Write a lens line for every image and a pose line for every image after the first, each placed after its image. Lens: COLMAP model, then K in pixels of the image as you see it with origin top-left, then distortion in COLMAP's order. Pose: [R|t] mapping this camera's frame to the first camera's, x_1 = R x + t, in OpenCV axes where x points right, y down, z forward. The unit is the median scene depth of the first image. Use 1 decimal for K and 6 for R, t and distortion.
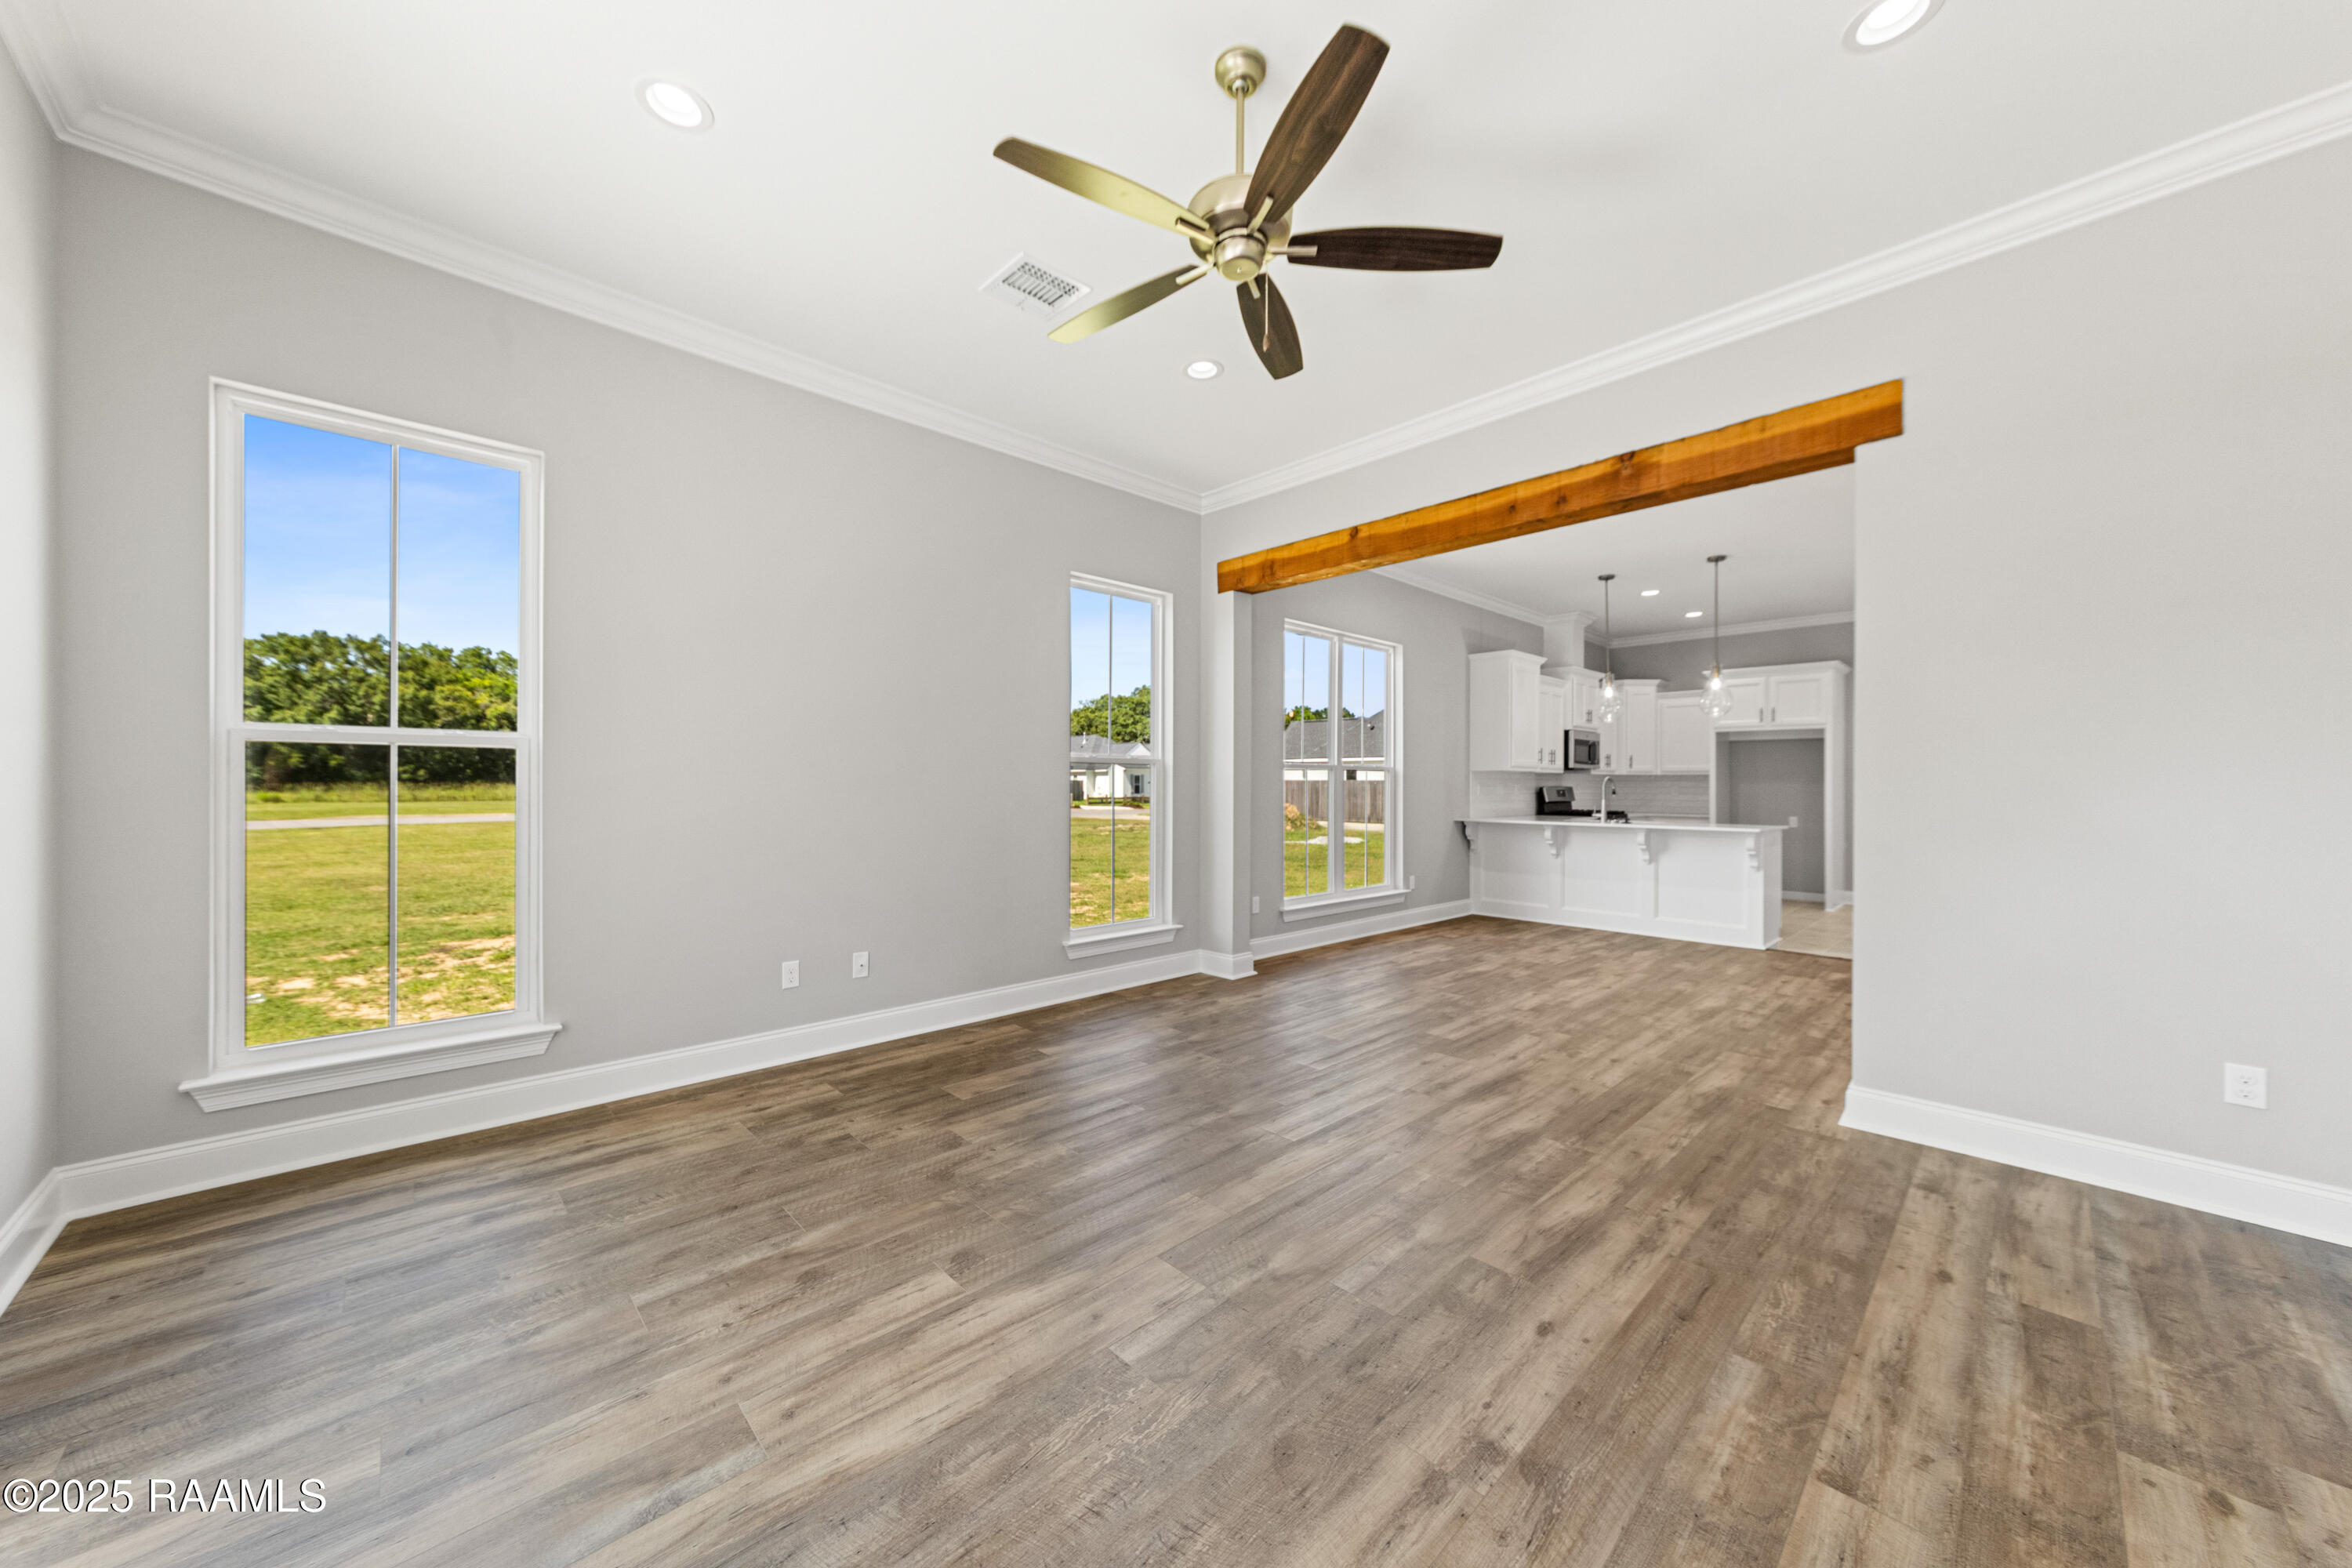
lens RADIAL K [[826.4, 0, 1172.1], [0, 826.4, 794.0], [0, 0, 1]] dist [-0.001441, 0.000279]
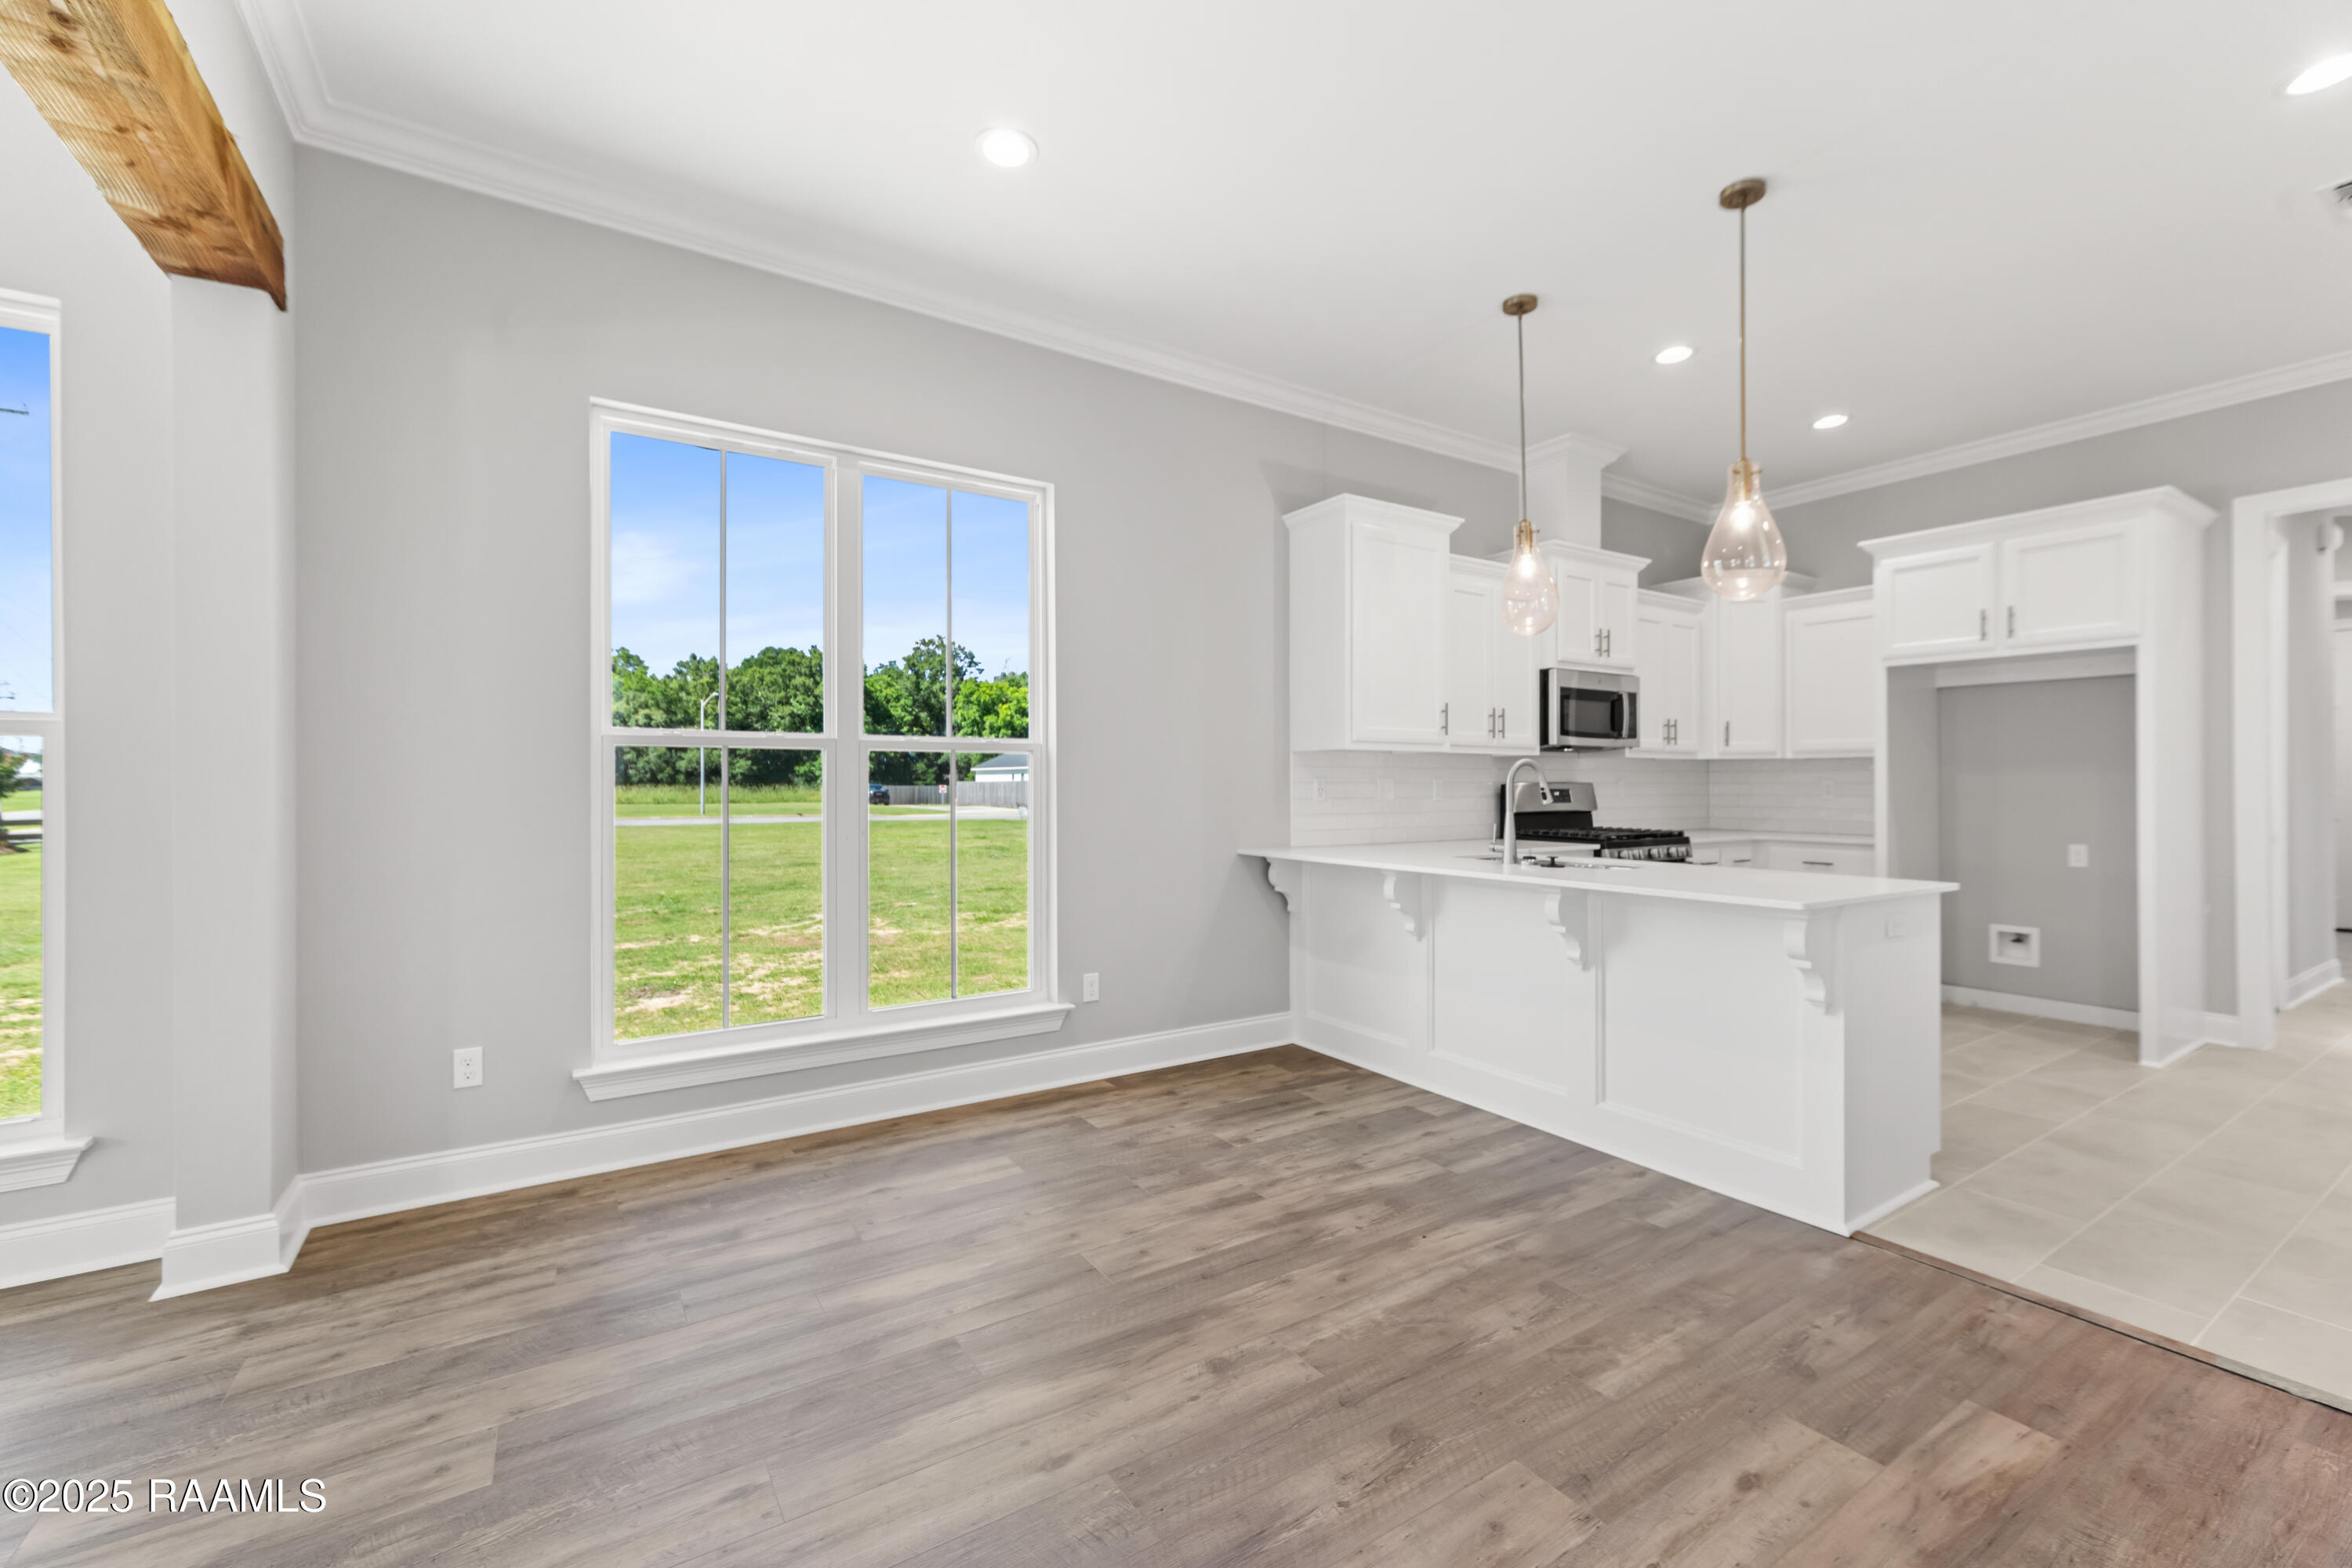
lens RADIAL K [[967.1, 0, 1184.0], [0, 967.1, 782.5], [0, 0, 1]] dist [0.009219, 0.000302]
pose [[0.984067, -0.010350, -0.177498, 0.402657], [0.006573, 0.999740, -0.021855, 0.002473], [0.177678, 0.020340, 0.983878, 0.423521]]
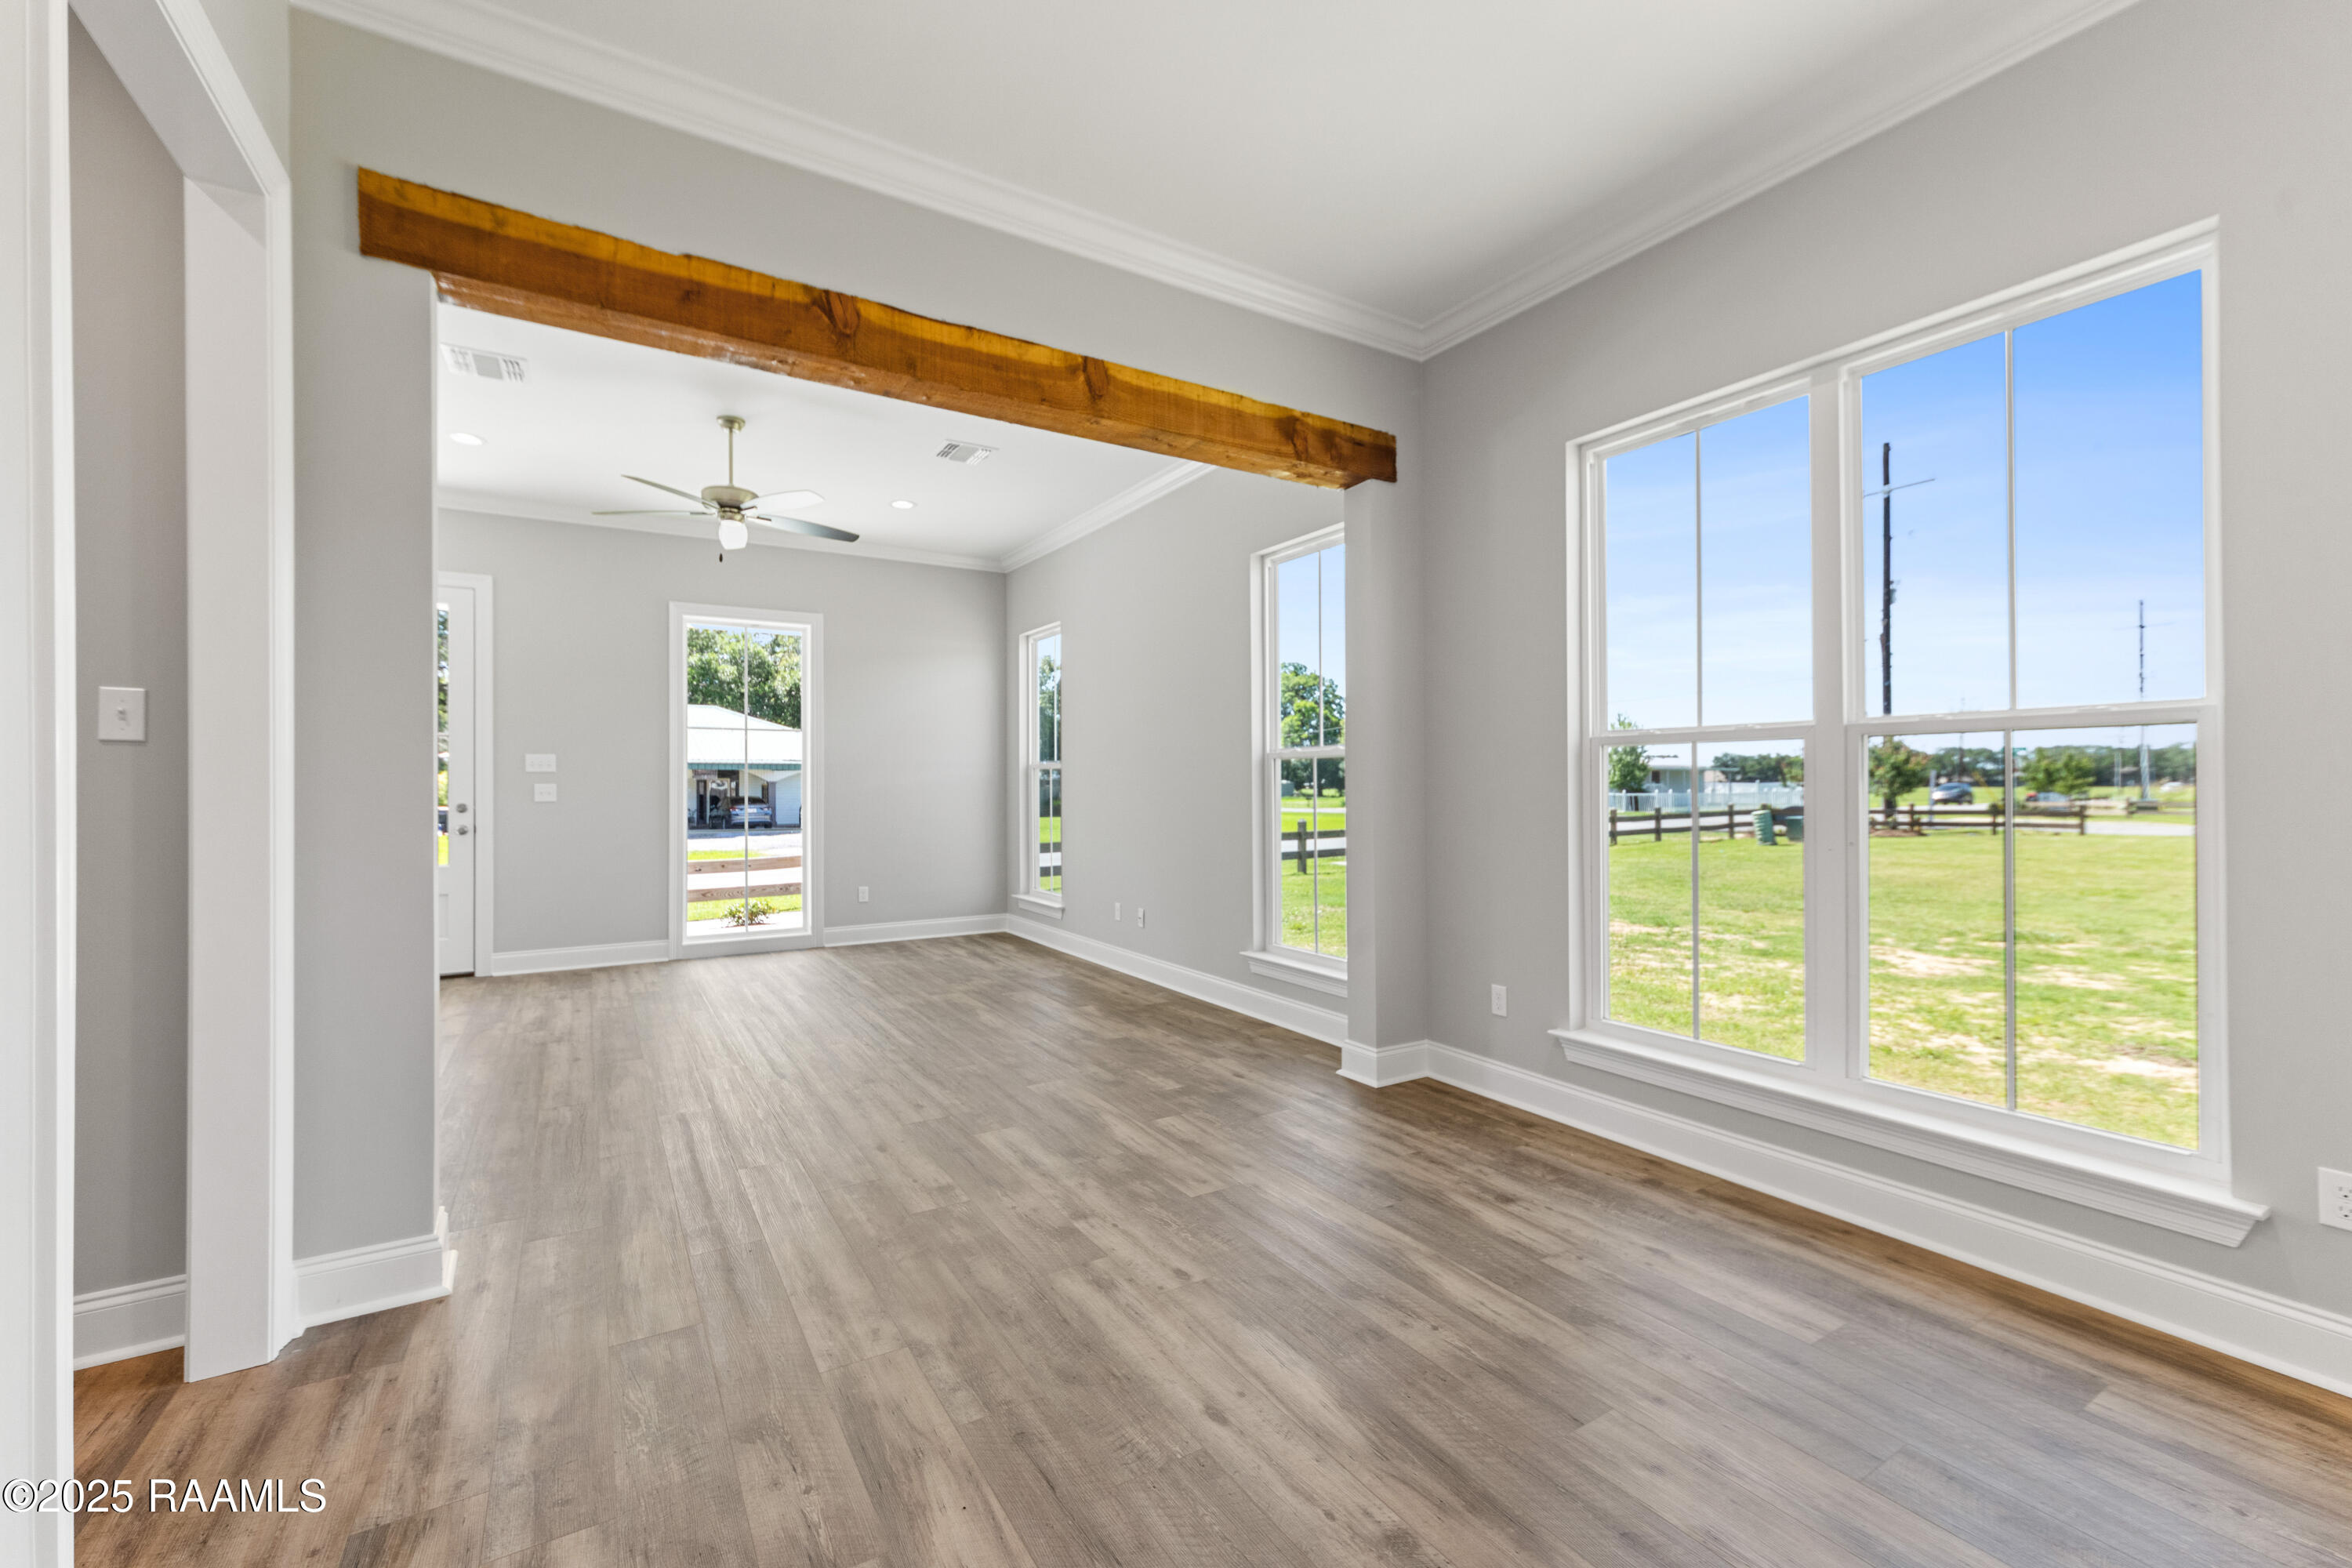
lens RADIAL K [[967.1, 0, 1159.1], [0, 967.1, 782.9], [0, 0, 1]] dist [0.009219, 0.000302]
pose [[-0.215206, -0.006875, -0.976545, 0.570550], [-0.009955, 0.999939, -0.004846, -0.003077], [0.976518, 0.008679, -0.215261, 0.672935]]
